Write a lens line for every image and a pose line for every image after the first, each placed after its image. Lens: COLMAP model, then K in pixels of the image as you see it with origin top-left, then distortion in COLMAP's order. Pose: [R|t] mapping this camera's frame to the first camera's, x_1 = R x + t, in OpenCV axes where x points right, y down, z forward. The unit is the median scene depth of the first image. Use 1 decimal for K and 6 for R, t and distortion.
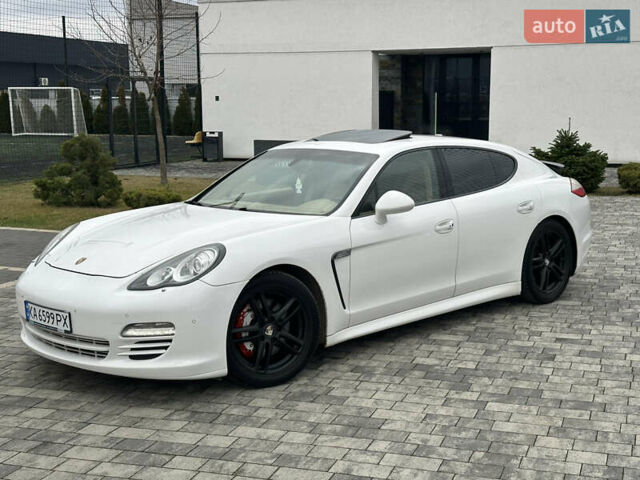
lens RADIAL K [[924.5, 0, 325.7], [0, 924.5, 250.9], [0, 0, 1]] dist [0.152528, 0.000000]
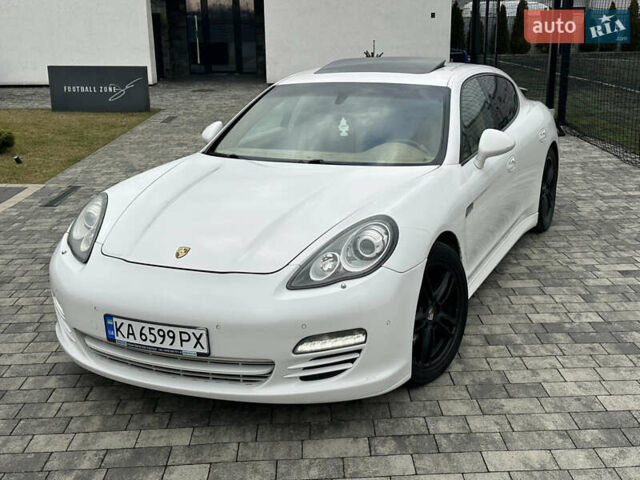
lens RADIAL K [[797.6, 0, 326.2], [0, 797.6, 240.9], [0, 0, 1]] dist [0.112397, 0.000000]
pose [[0.933523, -0.101210, 0.343935, -0.364597], [0.065282, 0.991274, 0.114513, -0.061264], [-0.352524, -0.084447, 0.931985, 0.368667]]
